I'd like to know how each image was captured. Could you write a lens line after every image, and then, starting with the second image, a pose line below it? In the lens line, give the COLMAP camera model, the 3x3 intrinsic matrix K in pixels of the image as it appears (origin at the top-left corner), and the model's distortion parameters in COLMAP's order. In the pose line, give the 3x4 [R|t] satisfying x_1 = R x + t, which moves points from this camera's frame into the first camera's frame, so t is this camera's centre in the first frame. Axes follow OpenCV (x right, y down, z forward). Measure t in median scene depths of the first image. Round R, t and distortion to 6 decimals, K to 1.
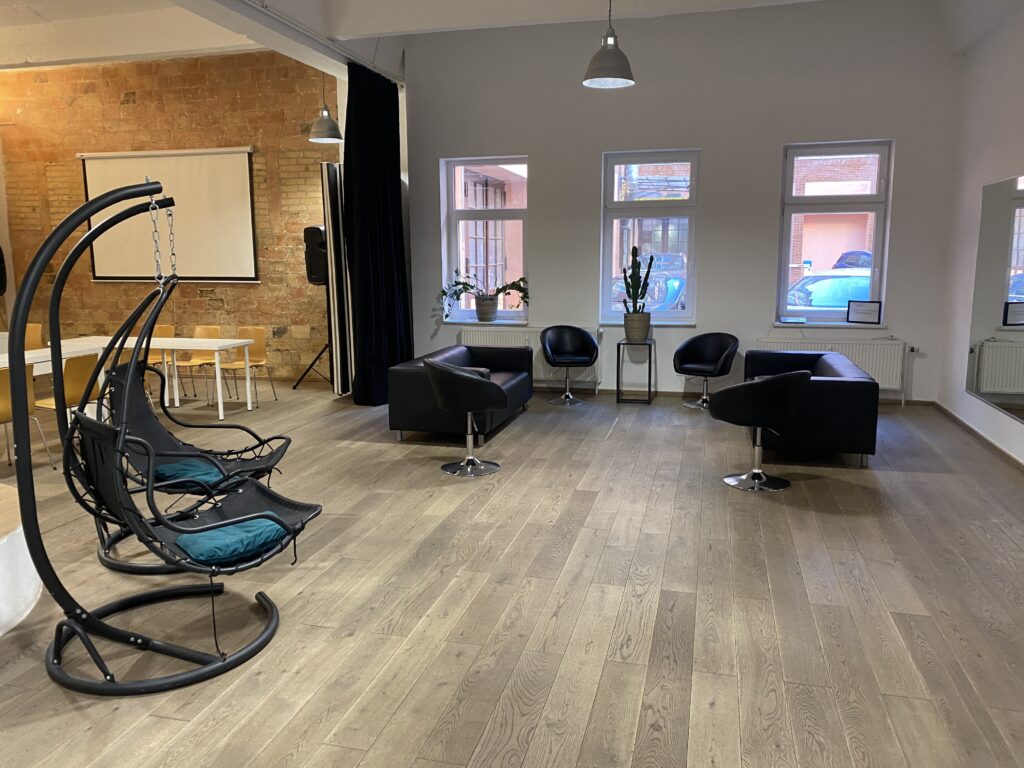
lens RADIAL K [[788.0, 0, 512.0], [0, 788.0, 376.9], [0, 0, 1]] dist [-0.005308, -0.002040]
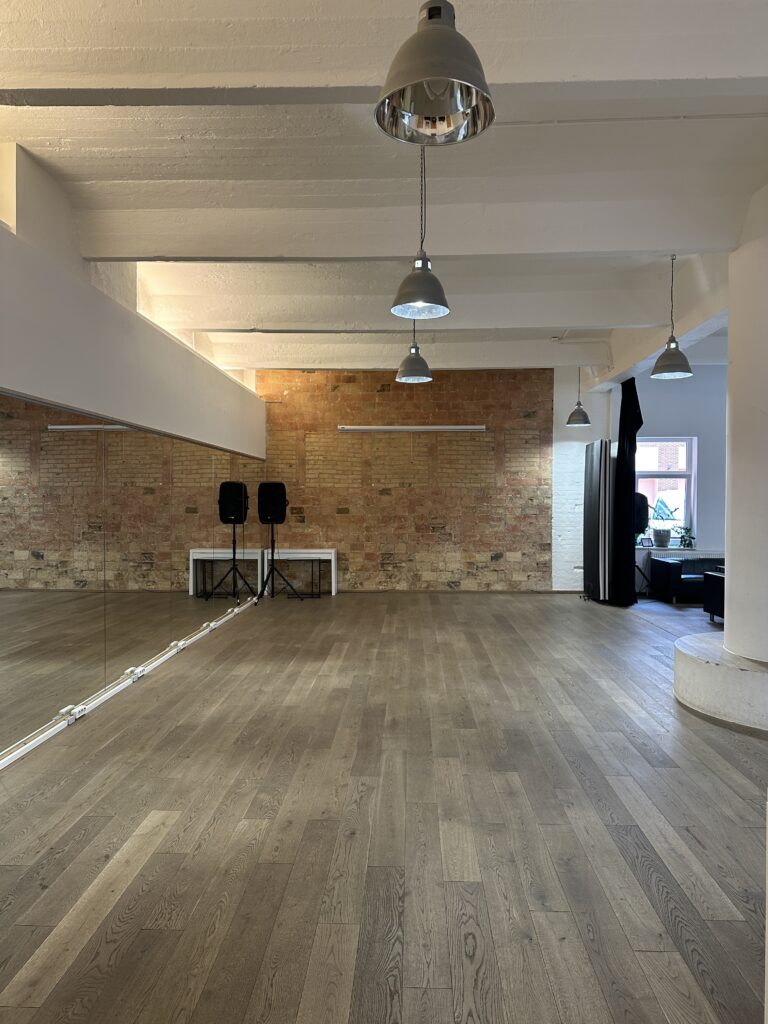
lens RADIAL K [[710.6, 0, 379.2], [0, 710.6, 518.9], [0, 0, 1]] dist [0.129675, -0.186249]
pose [[0.979441, 0.003151, 0.201708, -0.749065], [0.025403, 0.989993, -0.138812, 0.044746], [-0.200127, 0.141082, 0.969559, -0.174630]]
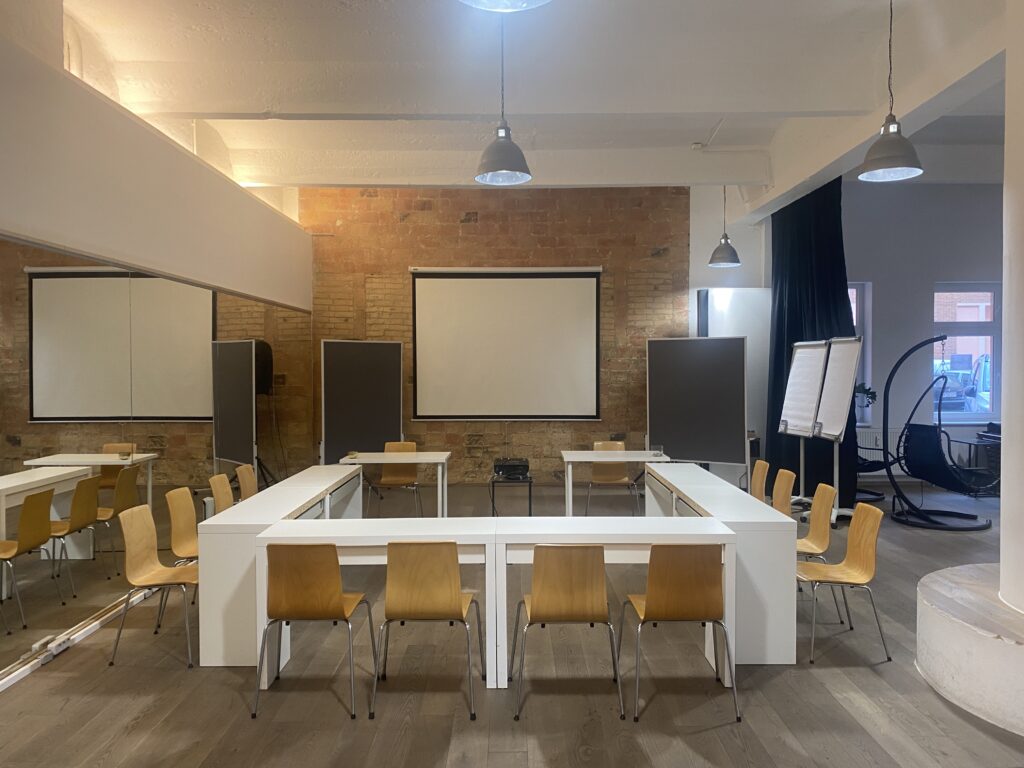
lens RADIAL K [[778.5, 0, 511.0], [0, 778.5, 389.2], [0, 0, 1]] dist [0.105184, -0.159012]
pose [[0.969860, -0.003235, 0.243642, -0.690274], [0.036955, 0.990298, -0.133957, 0.012456], [-0.240845, 0.138923, 0.960570, 0.021313]]
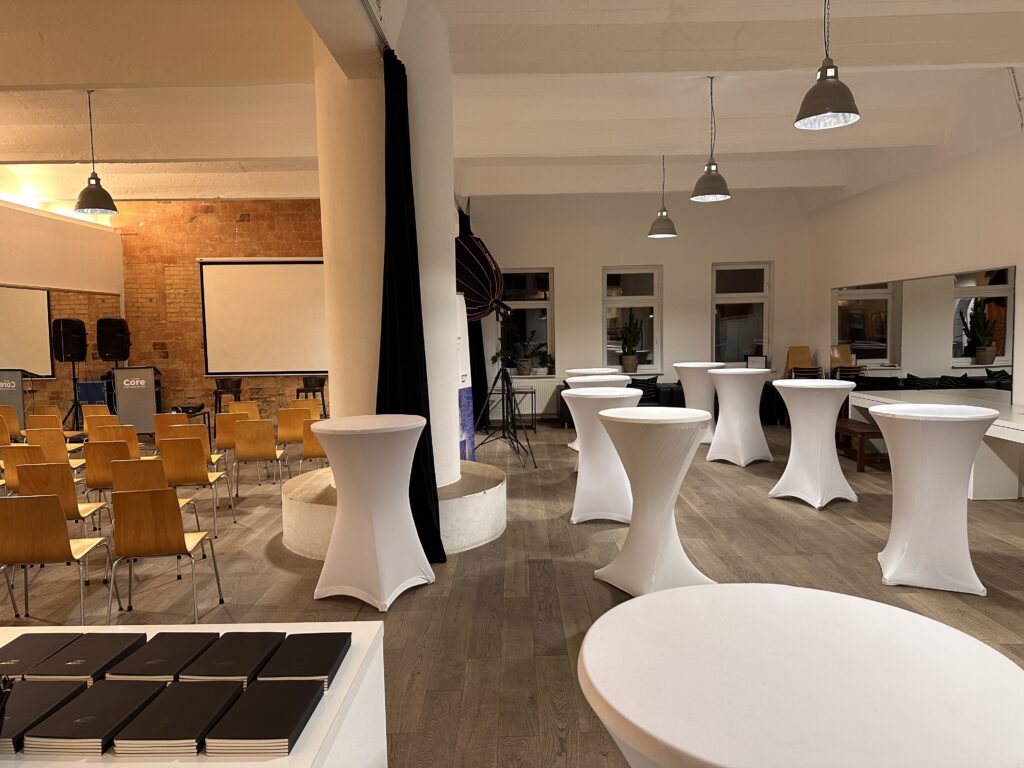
lens RADIAL K [[722.8, 0, 512.0], [0, 722.8, 384.0], [0, 0, 1]] dist [0.015820, -0.002664]
pose [[0.969015, -0.028929, 0.245300, -0.357511], [0.052067, 0.994726, -0.088369, 0.058167], [-0.241450, 0.098403, 0.965411, -0.270914]]
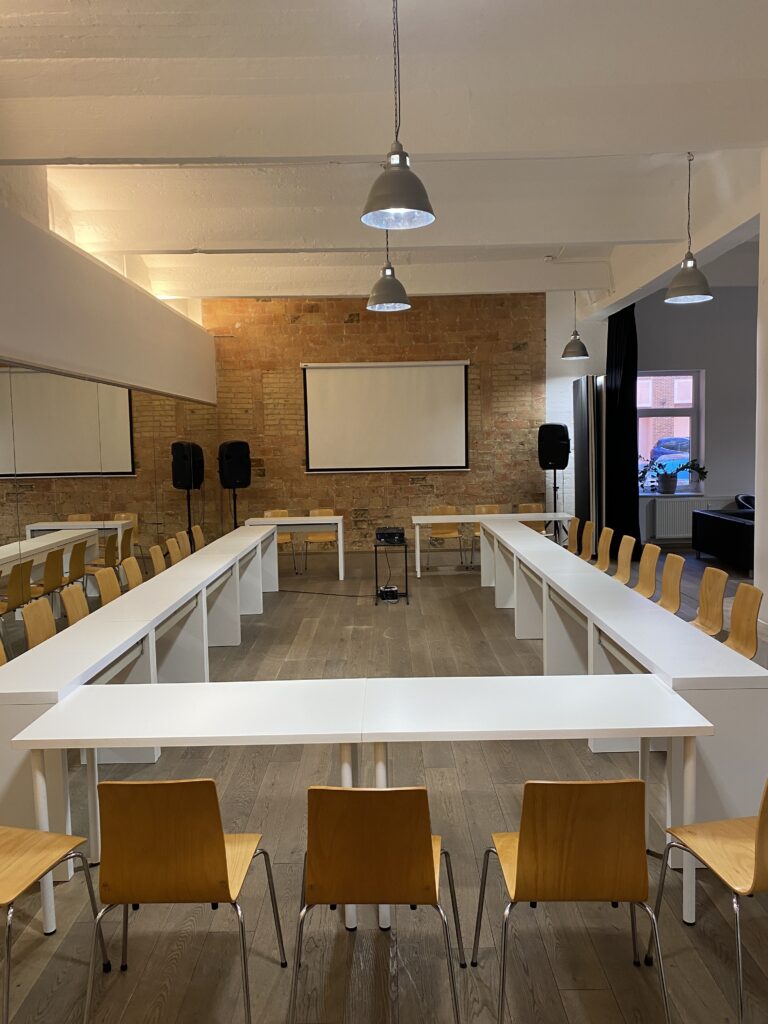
lens RADIAL K [[778.5, 0, 384.0], [0, 778.5, 512.0], [0, 0, 1]] dist [0.105184, -0.159012]
pose [[0.969492, -0.034273, 0.242715, -0.740271], [0.054214, 0.995636, -0.075961, 0.028723], [-0.239053, 0.086802, 0.967119, -0.128255]]
